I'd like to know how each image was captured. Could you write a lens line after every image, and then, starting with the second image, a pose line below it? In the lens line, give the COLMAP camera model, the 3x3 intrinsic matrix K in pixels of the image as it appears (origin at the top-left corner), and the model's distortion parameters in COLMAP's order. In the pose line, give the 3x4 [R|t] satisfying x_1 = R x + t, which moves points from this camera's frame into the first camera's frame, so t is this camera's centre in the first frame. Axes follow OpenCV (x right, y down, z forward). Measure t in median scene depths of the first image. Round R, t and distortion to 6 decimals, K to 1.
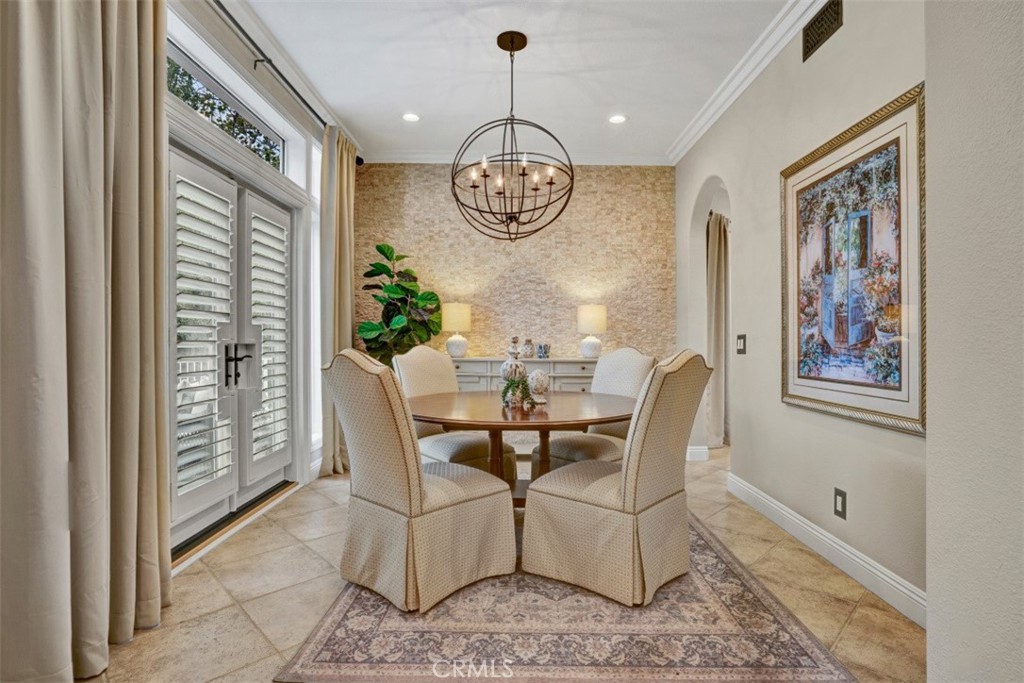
lens RADIAL K [[510.3, 0, 535.2], [0, 510.3, 341.5], [0, 0, 1]] dist [-0.034700, 0.011316]
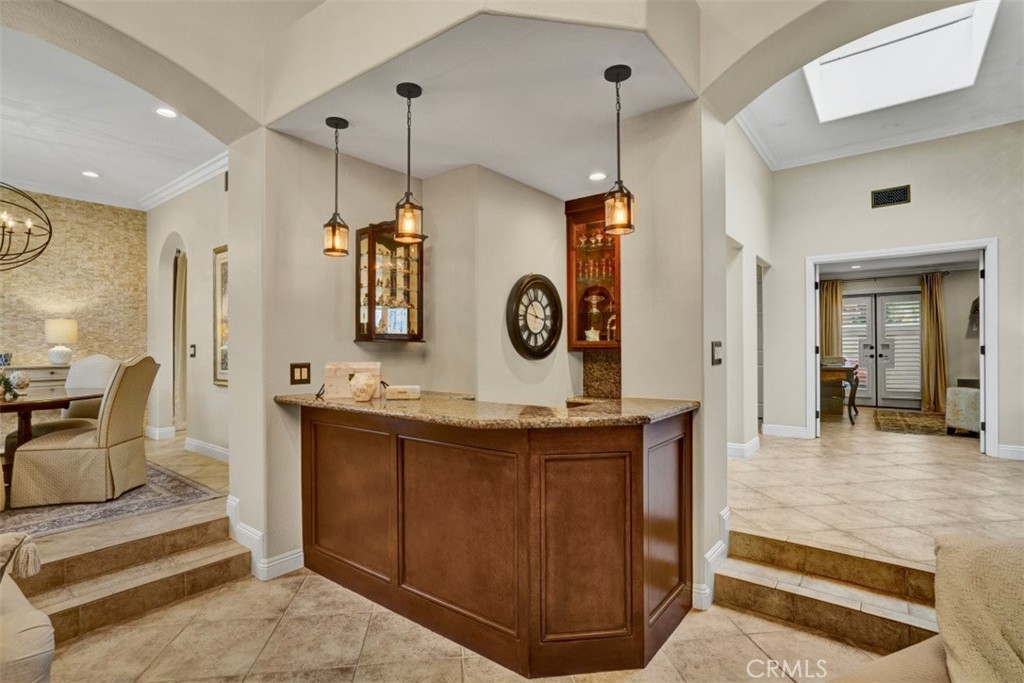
lens RADIAL K [[510.3, 0, 521.7], [0, 510.3, 341.0], [0, 0, 1]] dist [-0.034700, 0.011316]
pose [[0.633776, 0.002820, 0.773512, -0.134932], [0.008611, 0.999906, -0.010700, 0.000660], [-0.773469, 0.013442, 0.633692, -0.699437]]
